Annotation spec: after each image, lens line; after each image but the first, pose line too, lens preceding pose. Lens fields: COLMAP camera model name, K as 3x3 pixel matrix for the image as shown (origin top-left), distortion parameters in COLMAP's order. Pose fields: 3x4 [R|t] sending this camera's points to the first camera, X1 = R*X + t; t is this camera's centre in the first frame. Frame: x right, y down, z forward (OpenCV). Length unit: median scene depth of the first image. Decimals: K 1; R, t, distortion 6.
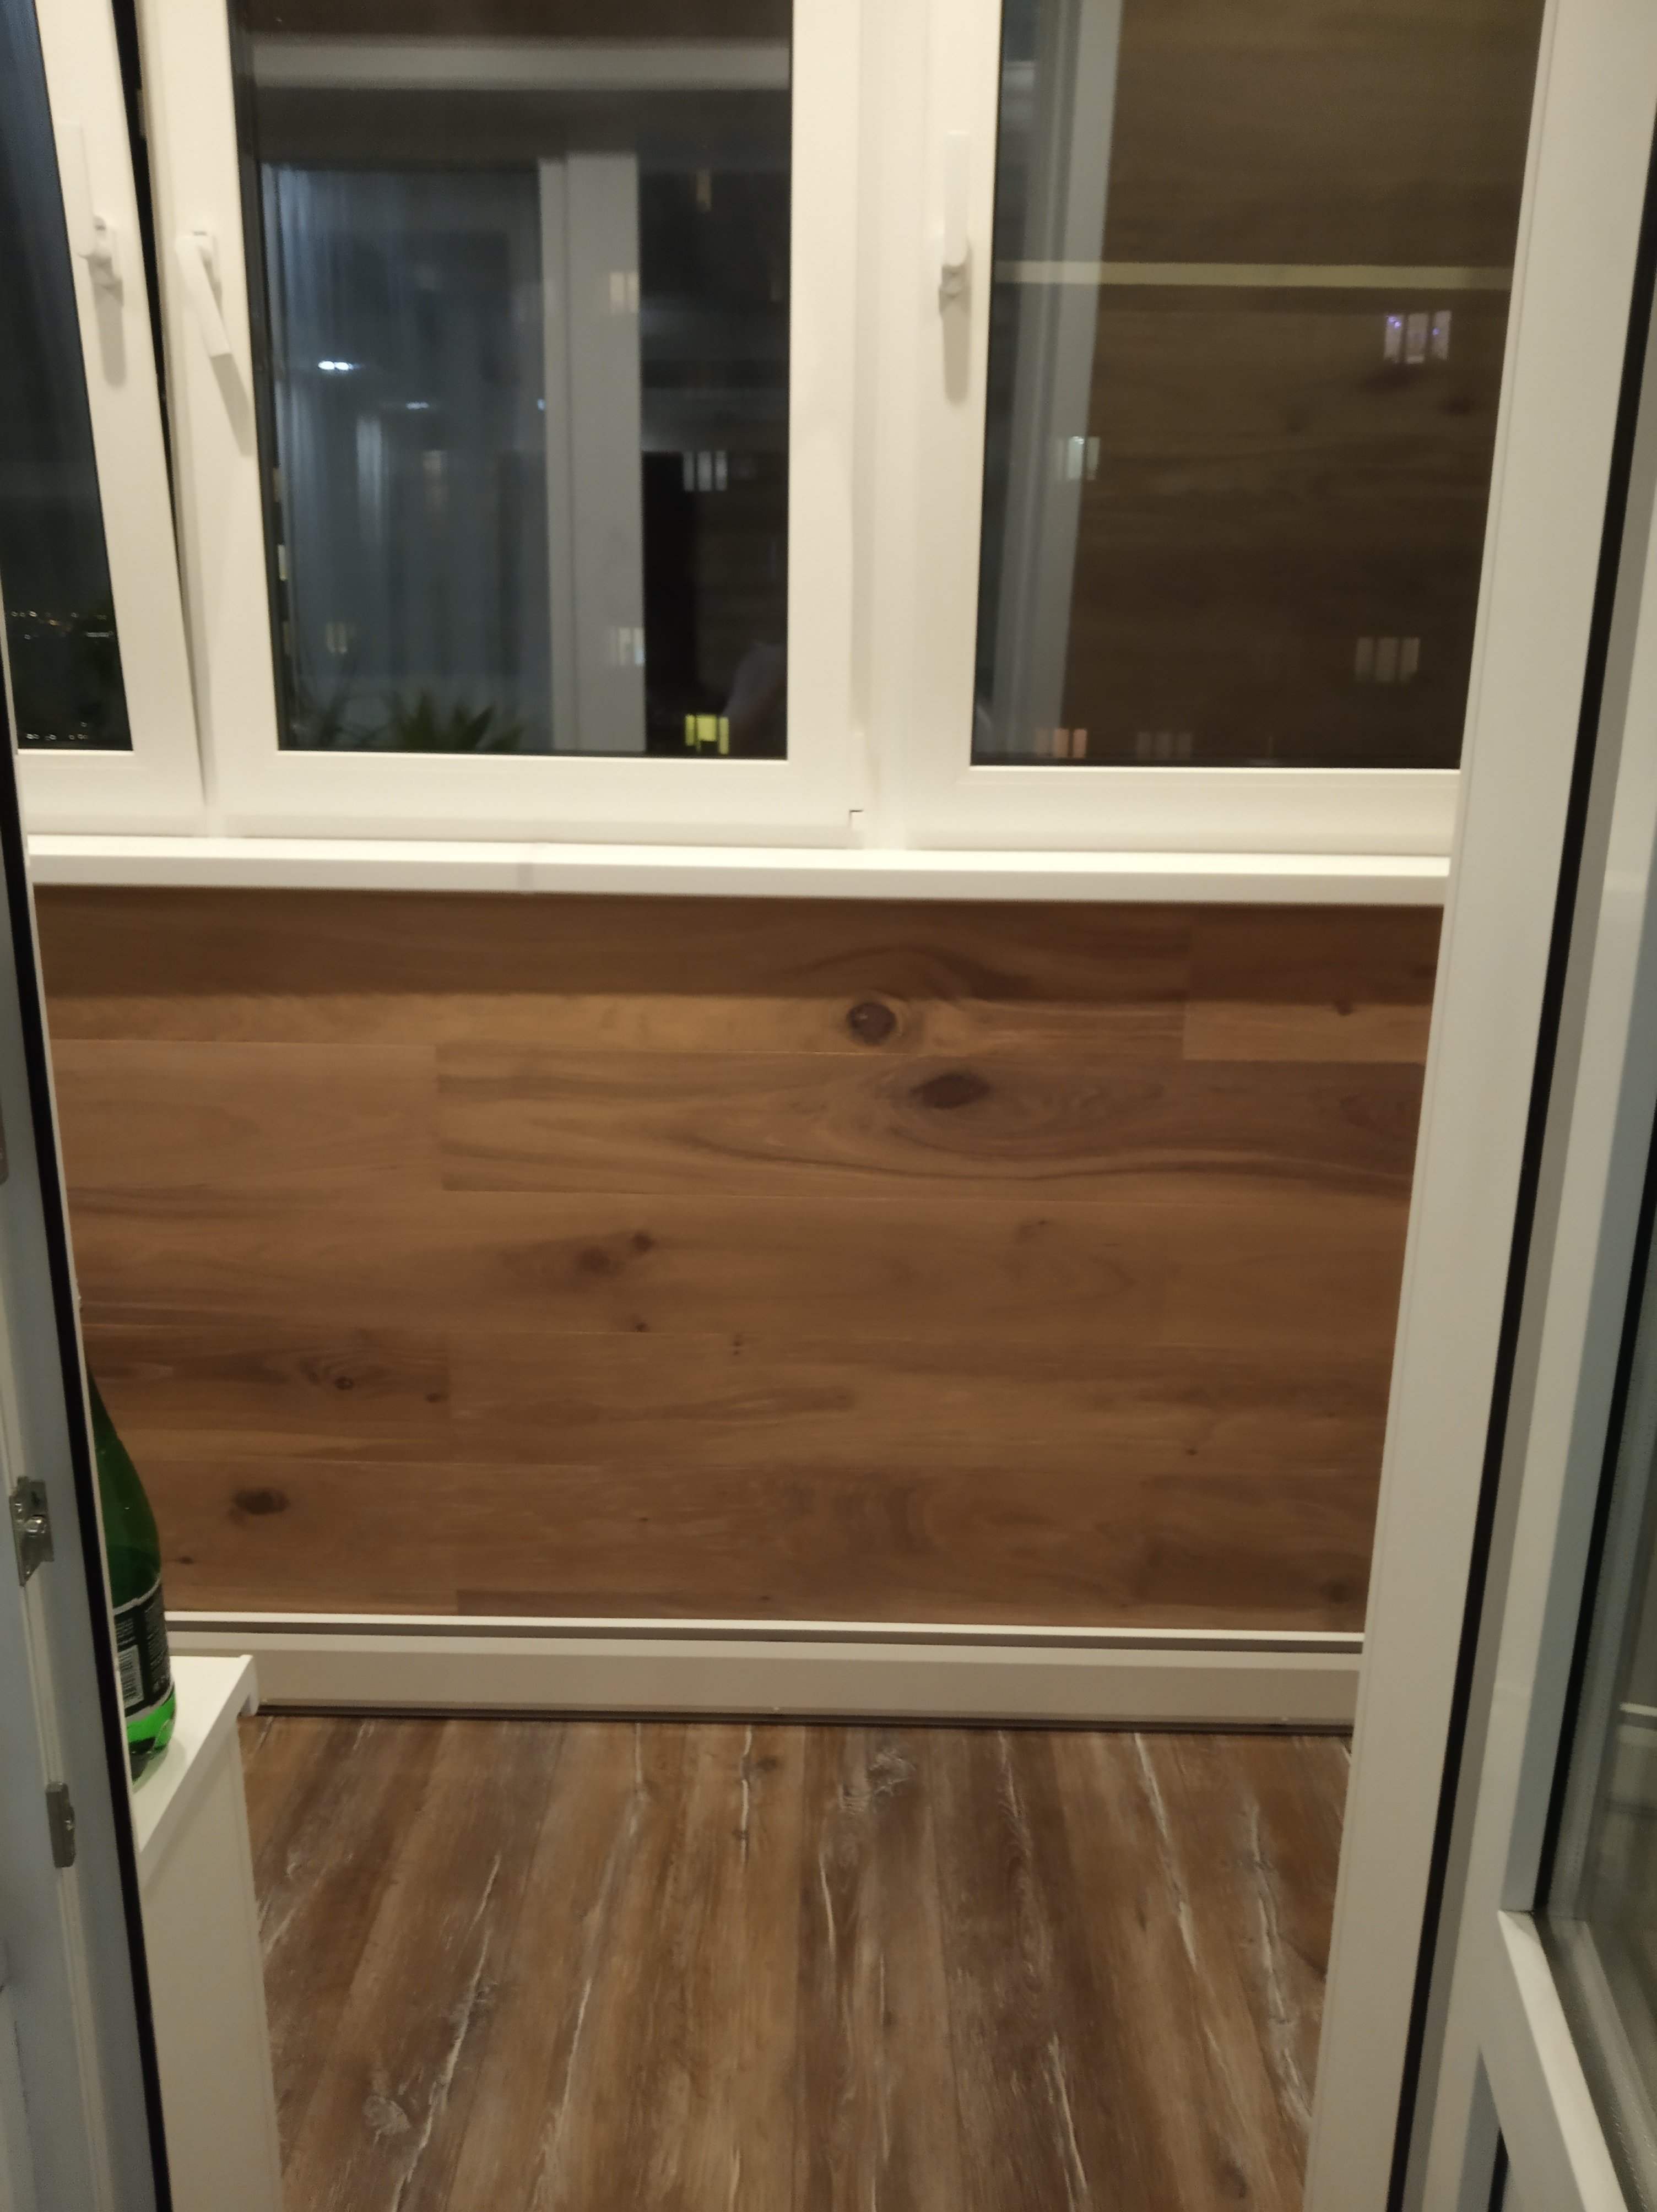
lens RADIAL K [[1717.5, 0, 819.6], [0, 1717.5, 1117.1], [0, 0, 1]] dist [-0.005251, 0.003646]
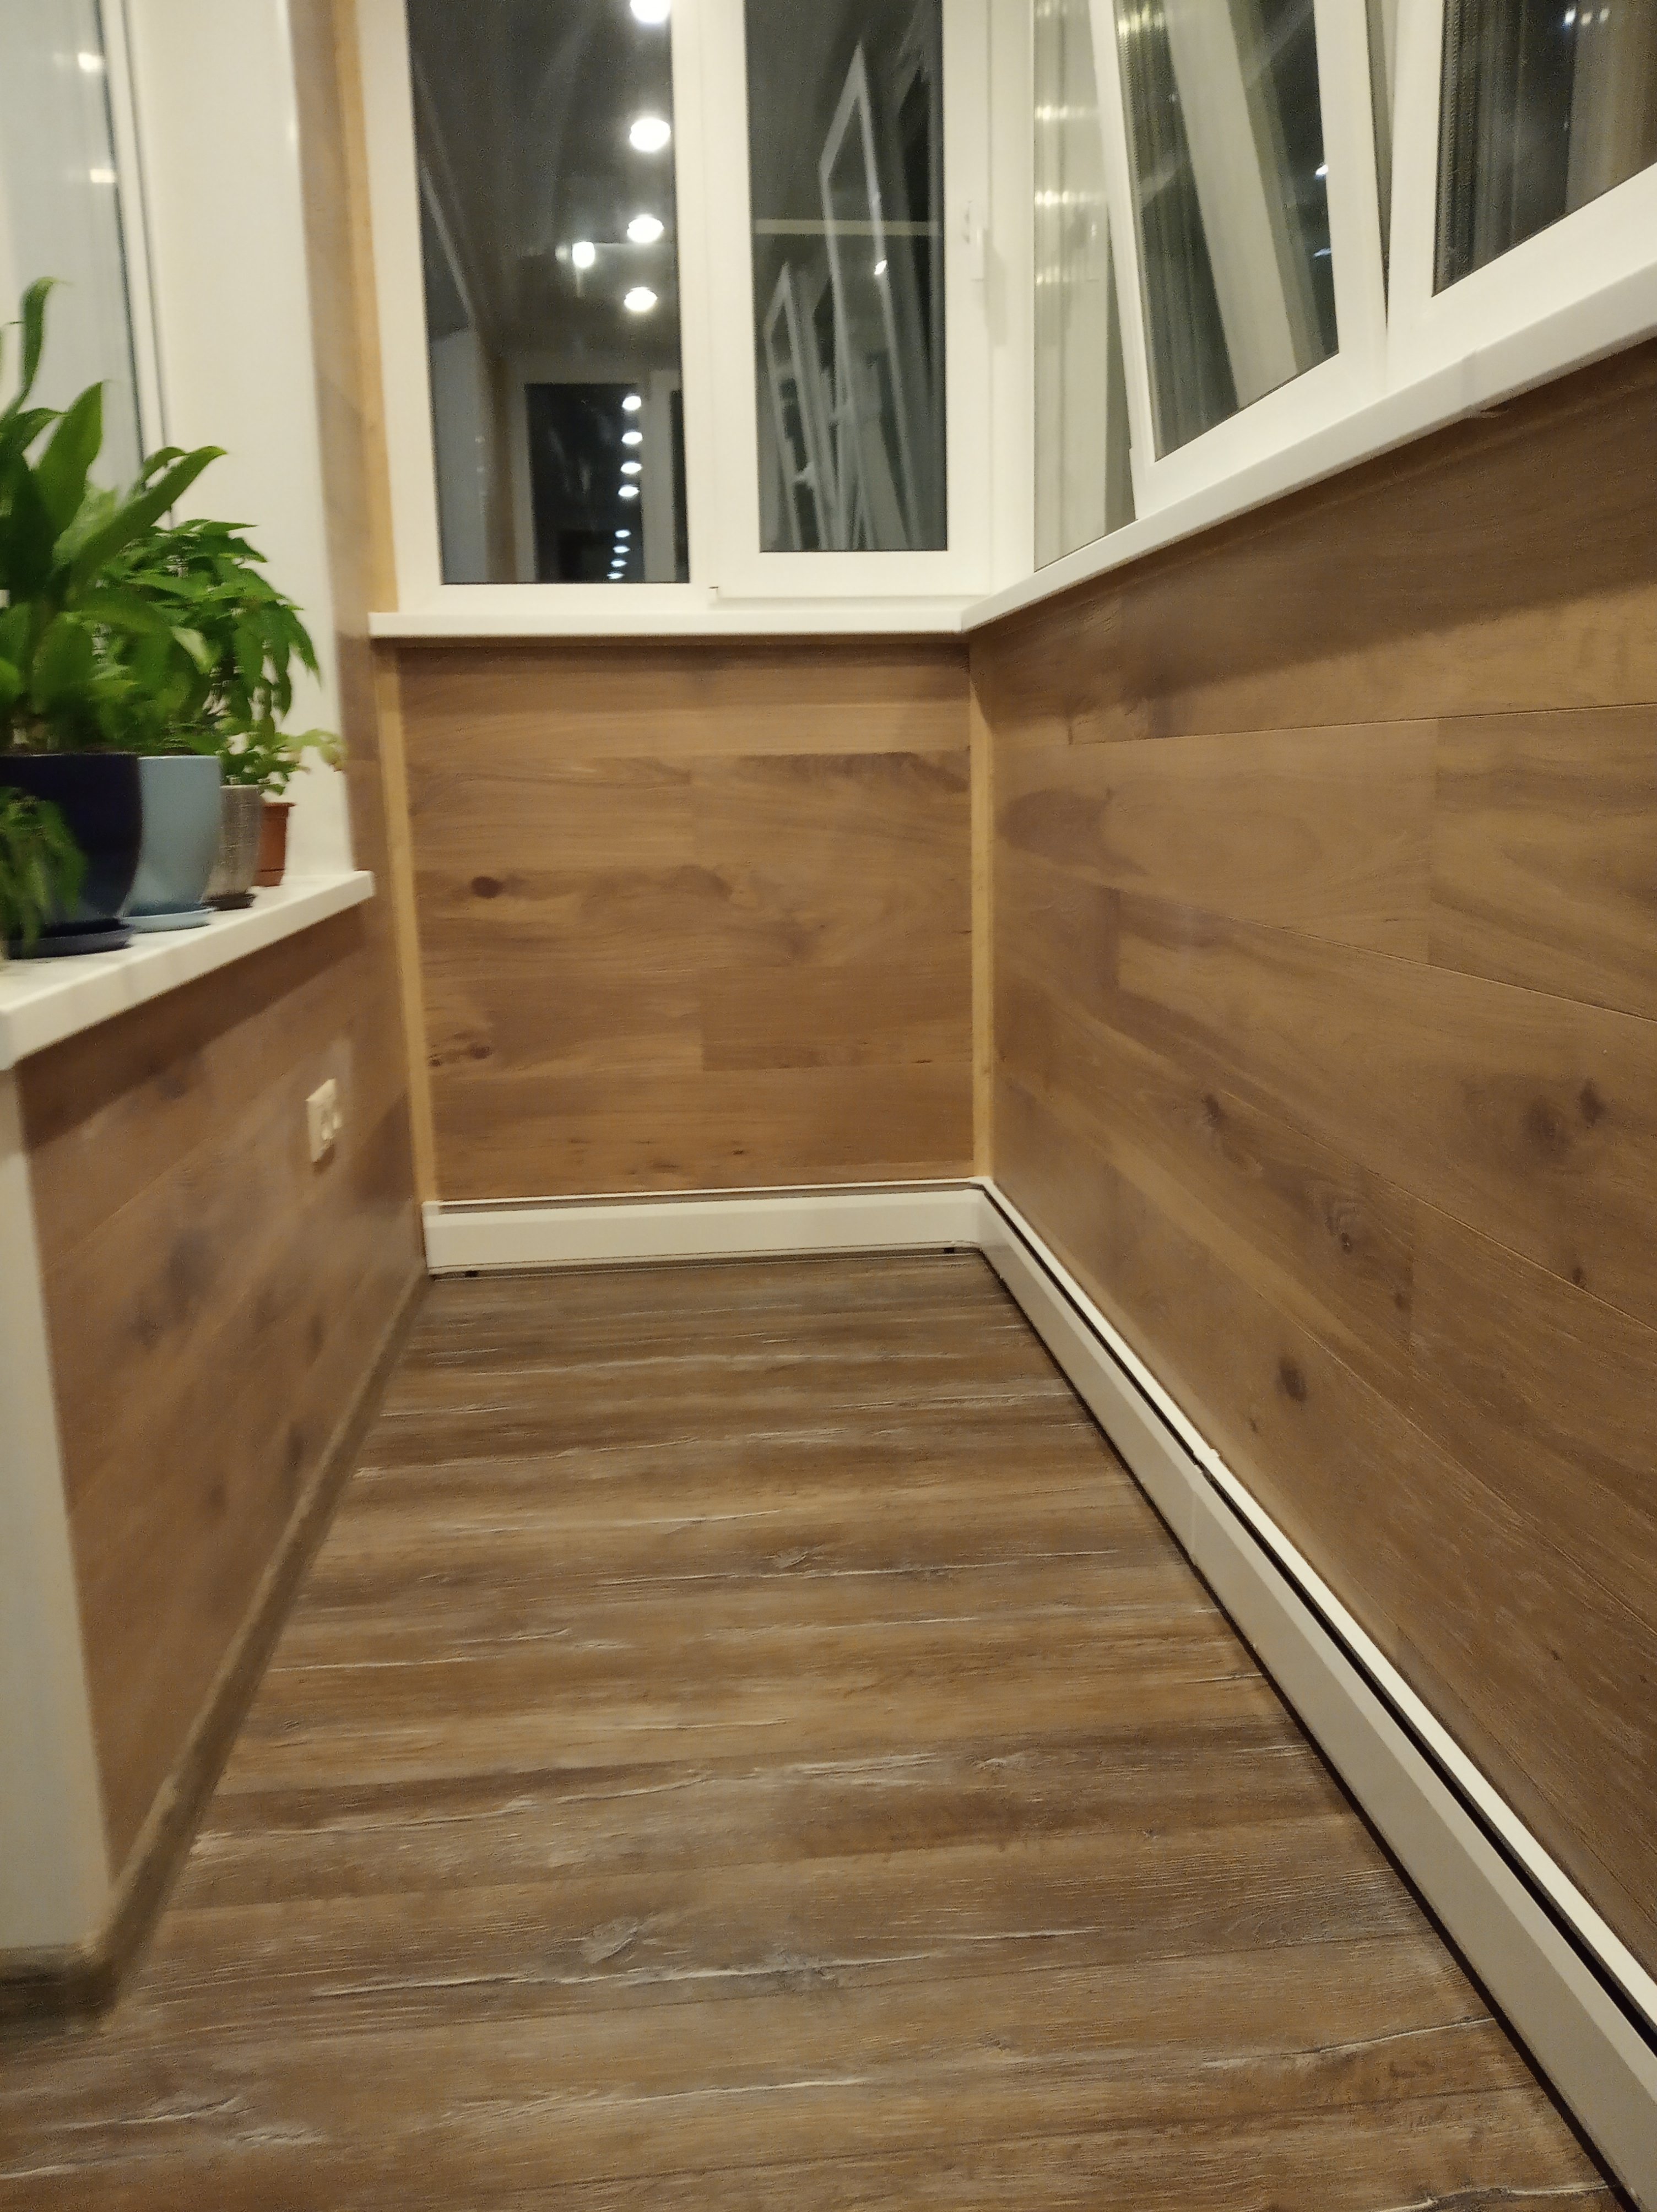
lens RADIAL K [[1717.5, 0, 819.6], [0, 1717.5, 1117.1], [0, 0, 1]] dist [-0.005251, 0.003646]
pose [[0.115888, 0.185591, -0.975769, 0.385009], [-0.242377, 0.957975, 0.153420, 0.055930], [0.963236, 0.218725, 0.156001, 0.726290]]
